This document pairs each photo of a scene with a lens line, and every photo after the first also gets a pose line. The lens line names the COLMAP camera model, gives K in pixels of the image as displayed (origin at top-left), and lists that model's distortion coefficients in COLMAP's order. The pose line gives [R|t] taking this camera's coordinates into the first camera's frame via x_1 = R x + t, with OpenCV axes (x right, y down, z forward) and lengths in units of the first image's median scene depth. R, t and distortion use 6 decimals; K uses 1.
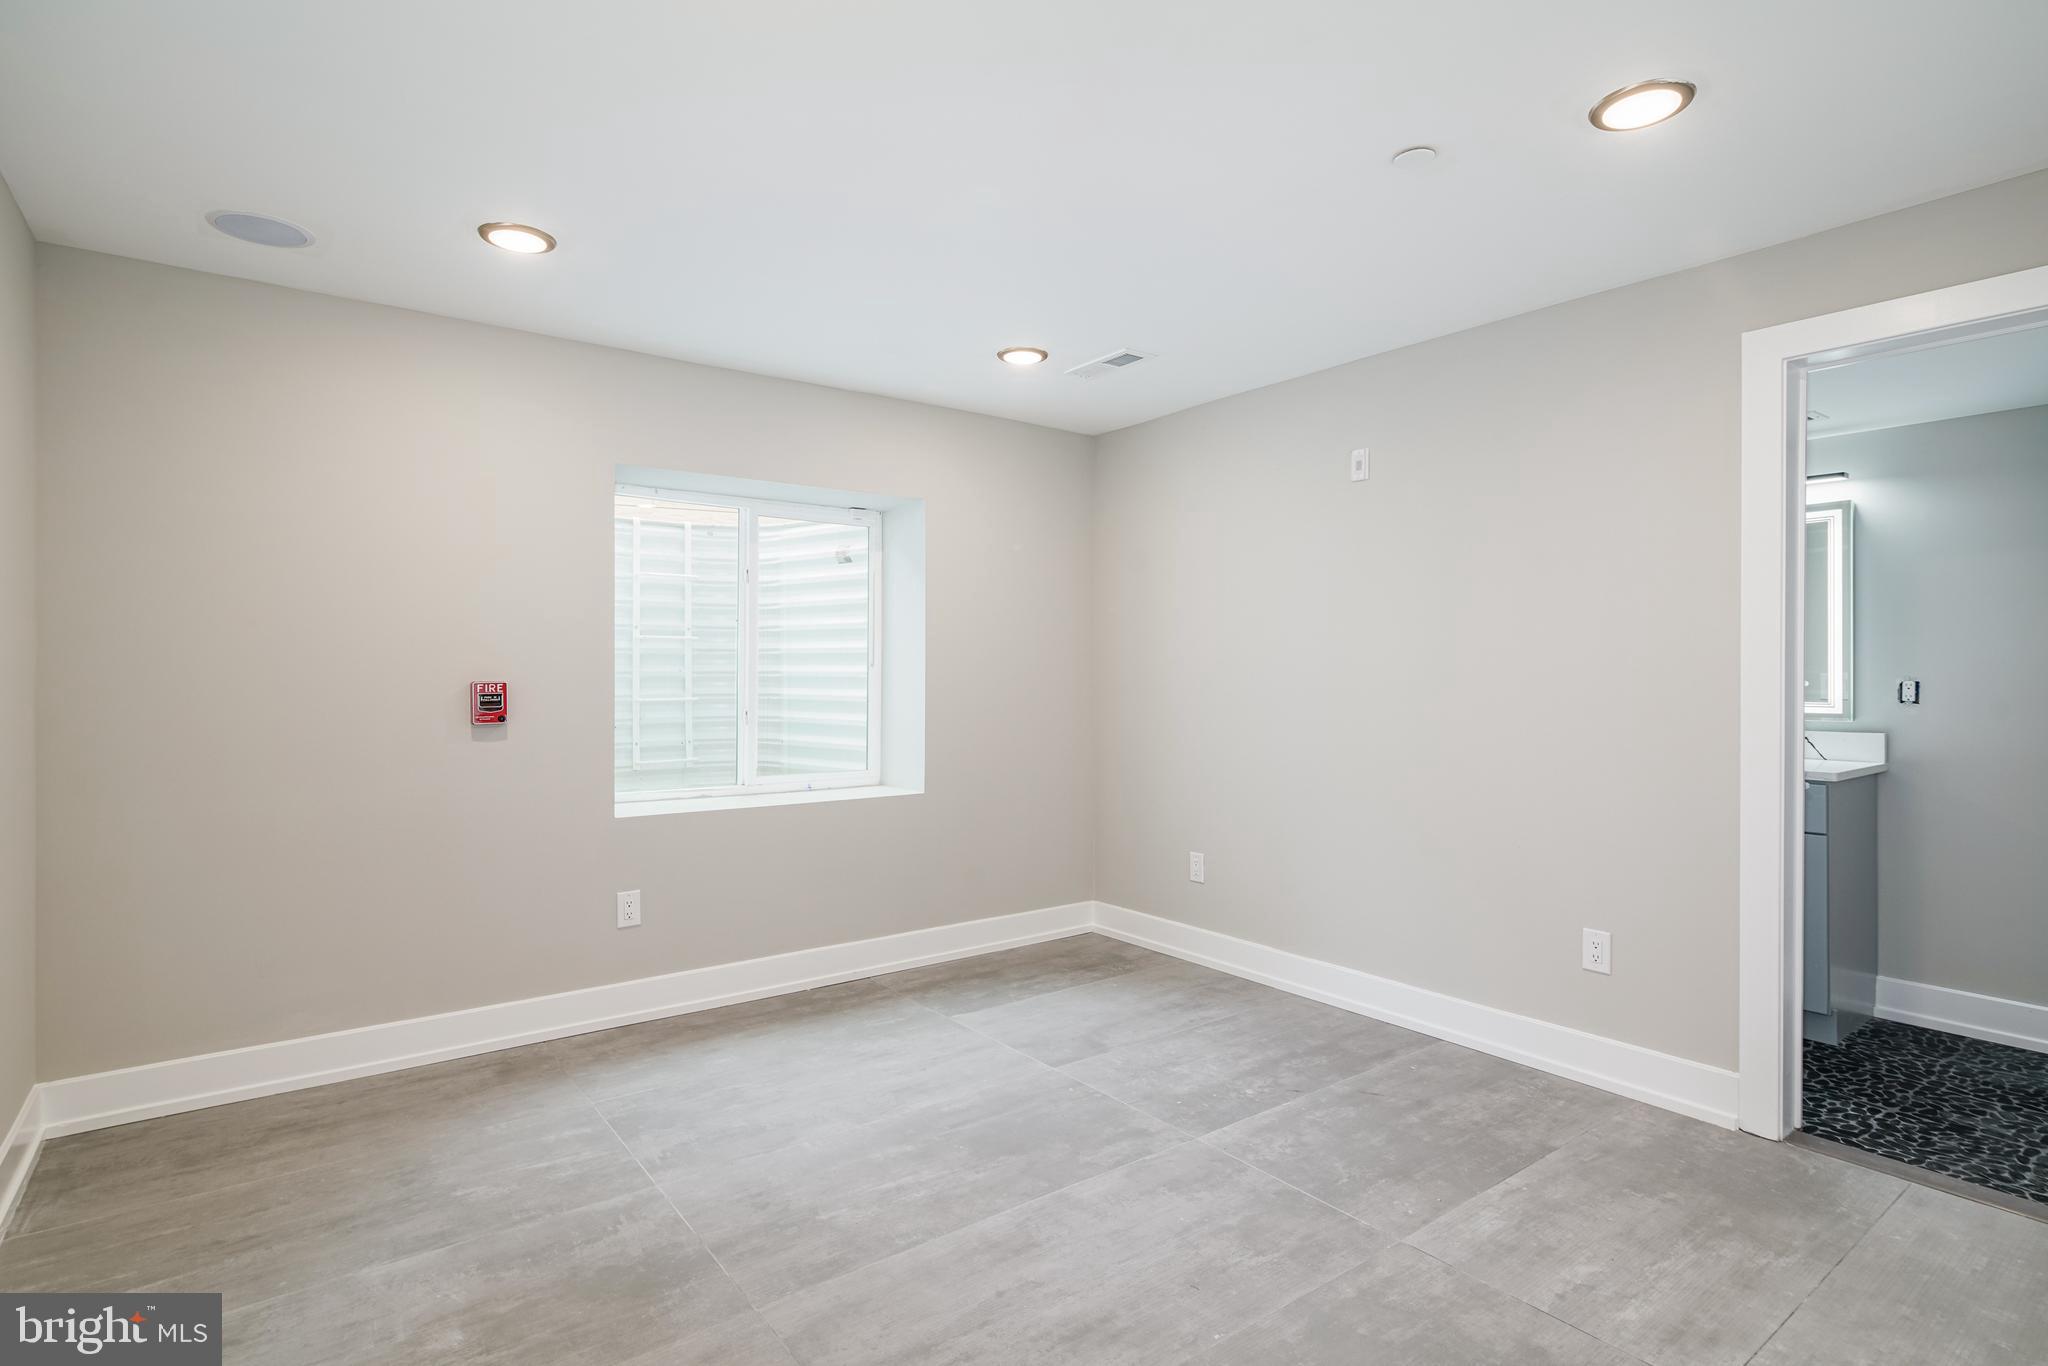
lens RADIAL K [[1019.8, 0, 1024.0], [0, 1019.8, 683.0], [0, 0, 1]] dist [-0.002441, -0.000549]
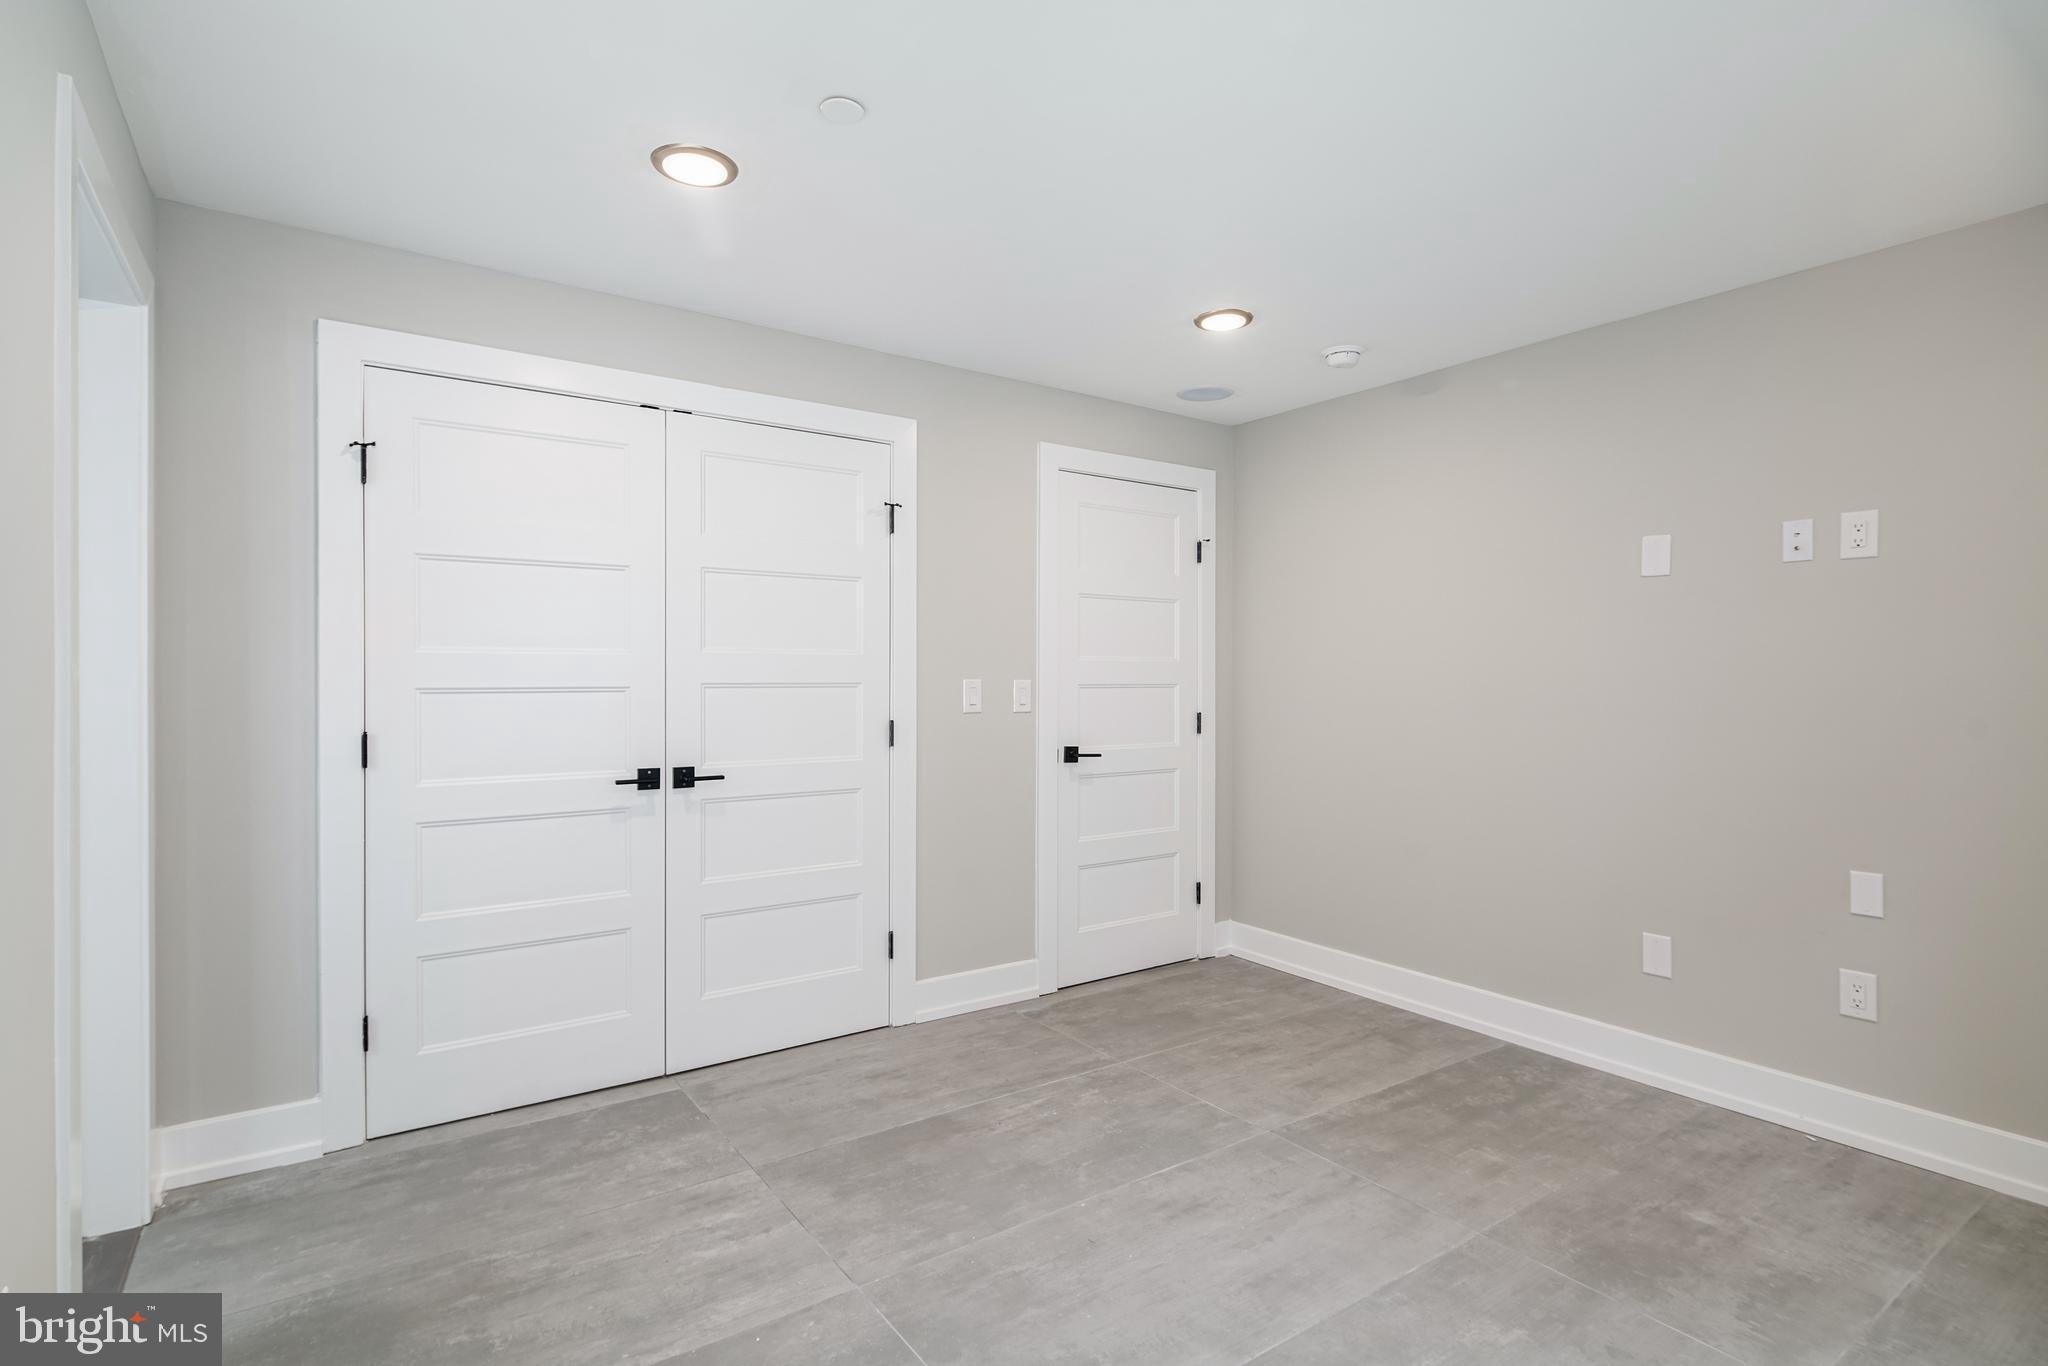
lens RADIAL K [[1019.8, 0, 1024.0], [0, 1019.8, 683.0], [0, 0, 1]] dist [-0.002441, -0.000549]
pose [[-0.999474, -0.005624, 0.031953, 0.199181], [-0.005105, 0.999854, 0.016309, -0.020231], [-0.032040, 0.016137, -0.999356, 1.988721]]
